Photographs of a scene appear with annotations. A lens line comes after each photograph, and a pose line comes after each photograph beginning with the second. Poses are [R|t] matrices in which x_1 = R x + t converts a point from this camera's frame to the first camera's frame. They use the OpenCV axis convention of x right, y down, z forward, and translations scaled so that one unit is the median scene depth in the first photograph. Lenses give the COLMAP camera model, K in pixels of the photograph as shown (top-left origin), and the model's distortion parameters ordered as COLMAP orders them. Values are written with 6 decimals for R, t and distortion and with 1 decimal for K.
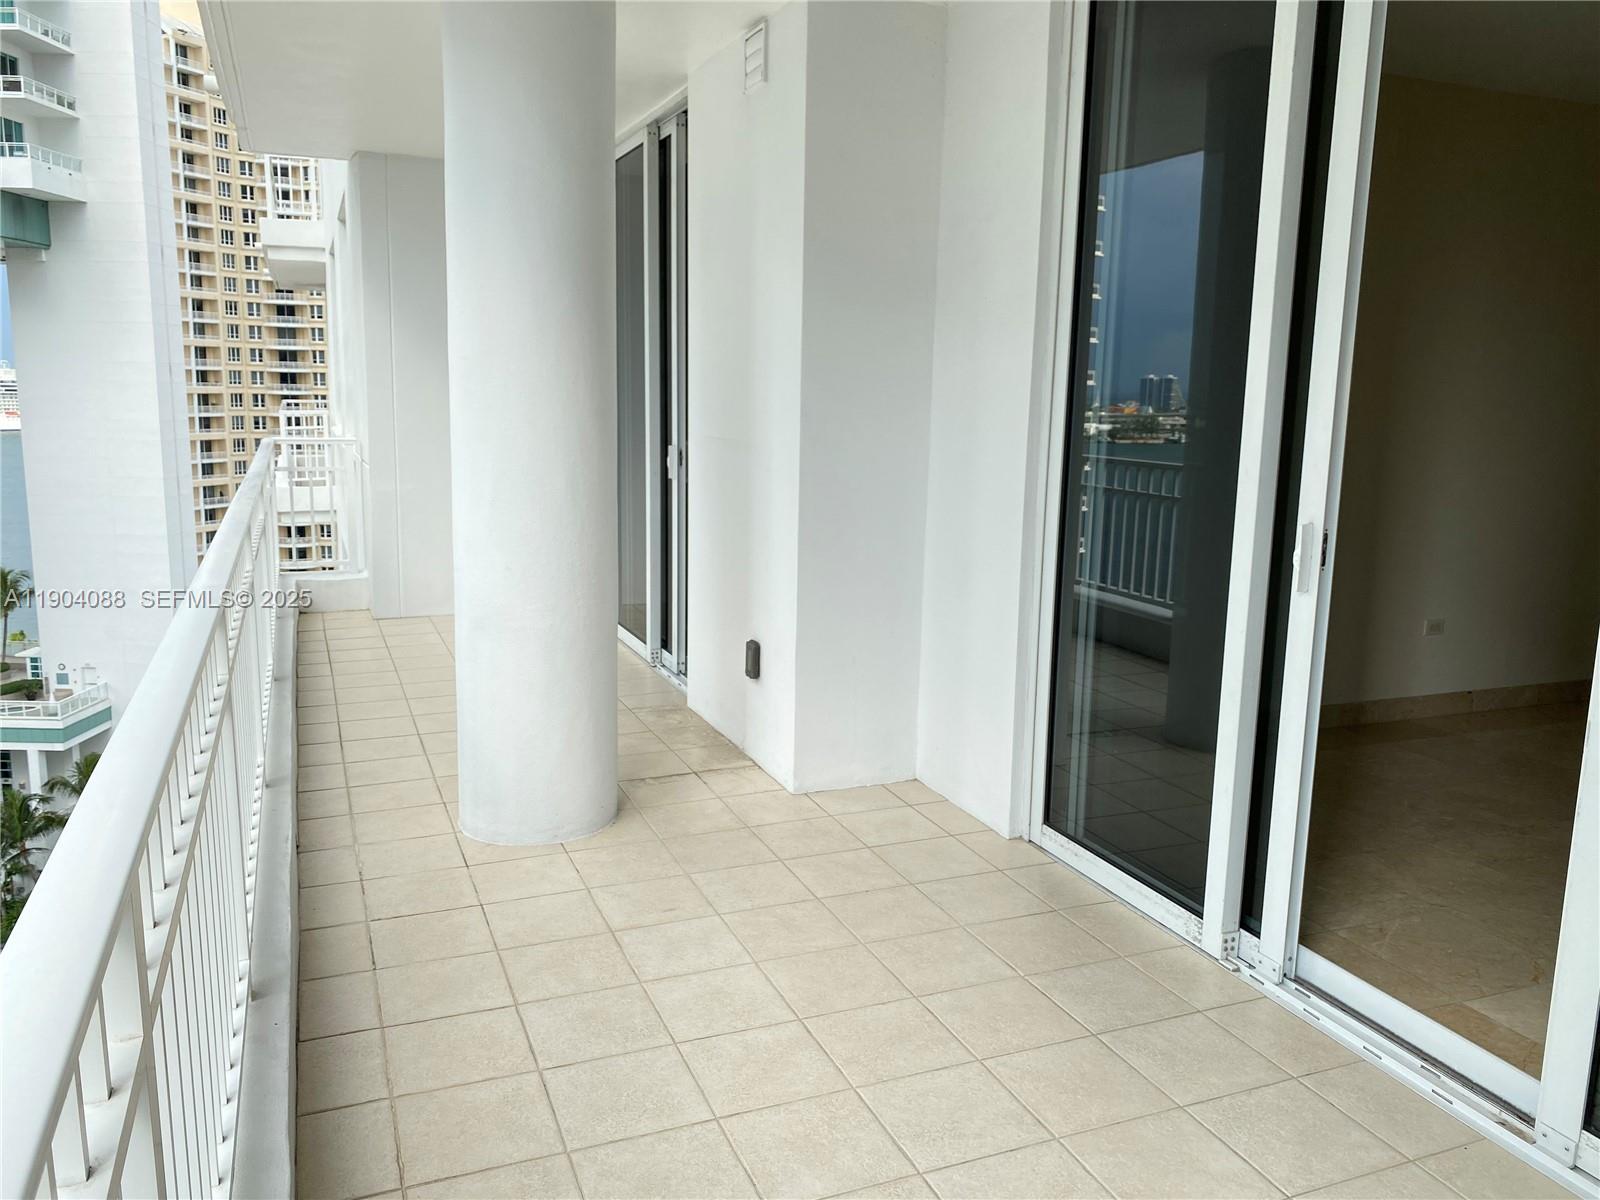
lens RADIAL K [[1221.7, 0, 796.2], [0, 1221.7, 600.7], [0, 0, 1]] dist [-0.002552, -0.001980]
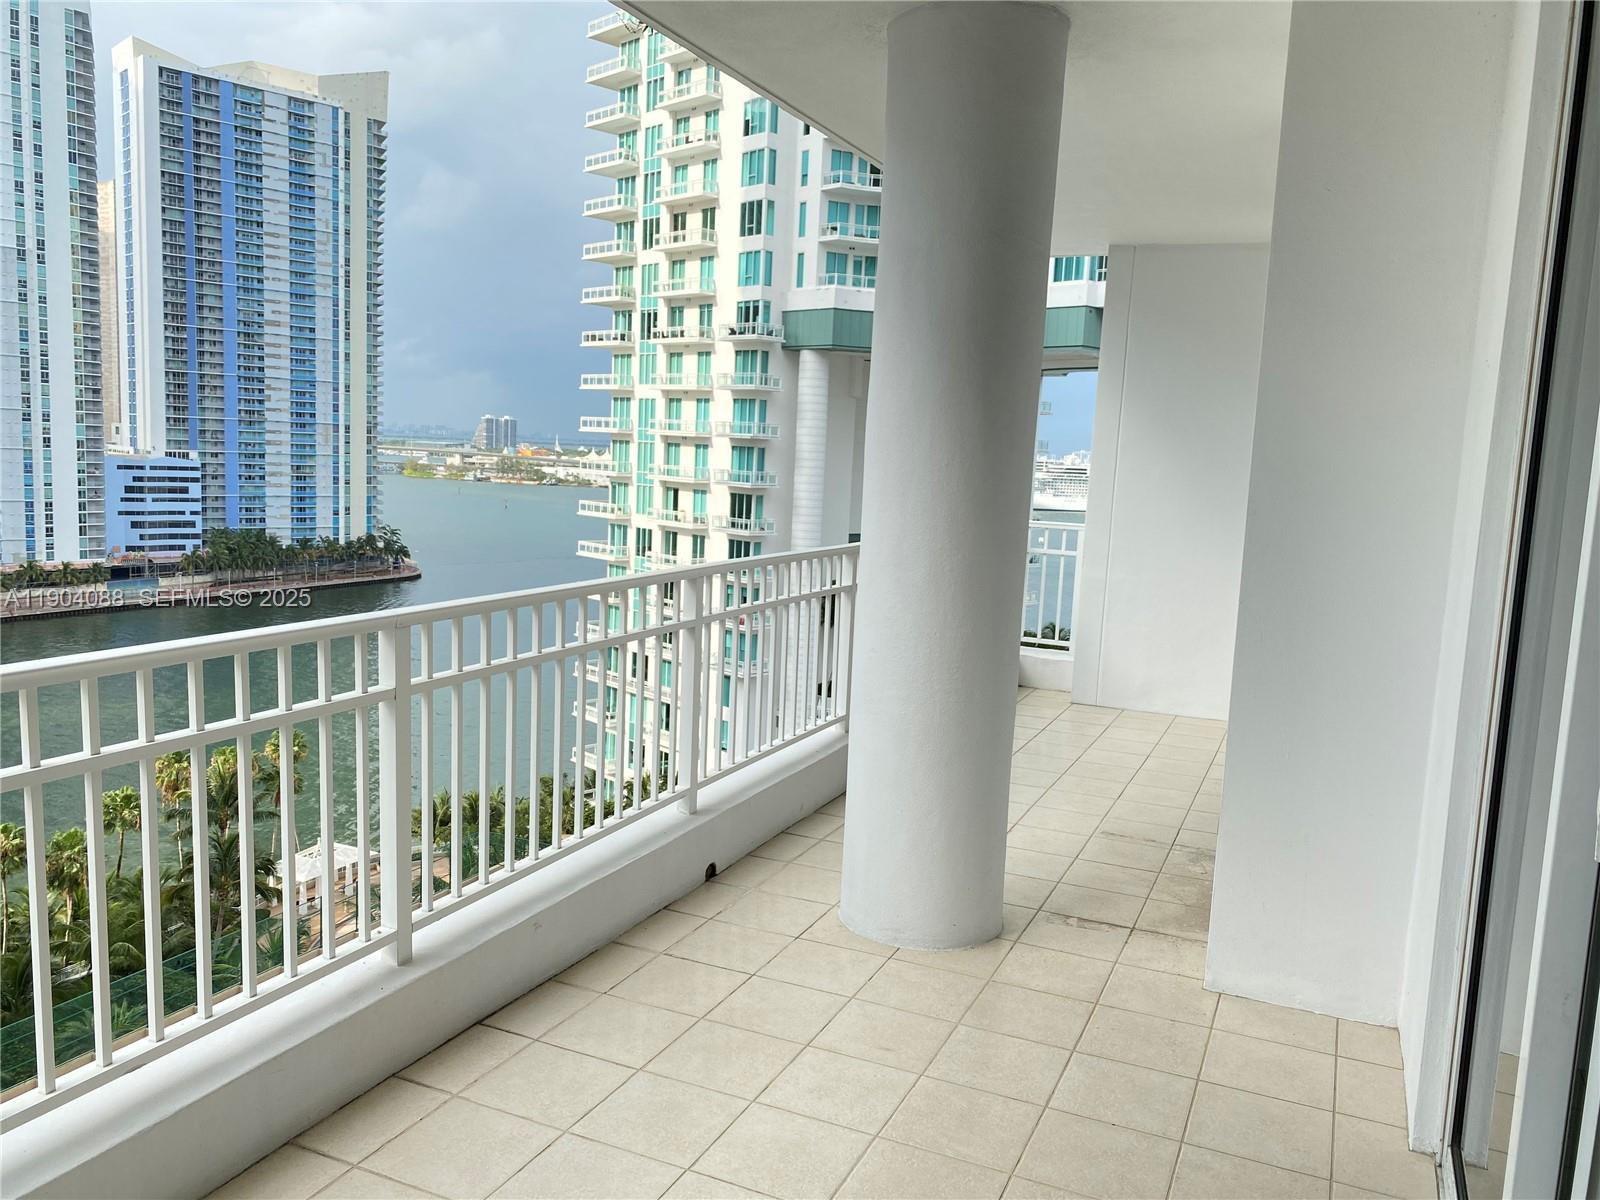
lens RADIAL K [[1221.7, 0, 808.3], [0, 1221.7, 598.5], [0, 0, 1]] dist [-0.002552, -0.001980]
pose [[0.699832, 0.112806, -0.705344, 0.421590], [-0.166232, 0.986060, -0.007232, -0.053605], [0.694696, 0.122312, 0.708829, 0.264350]]
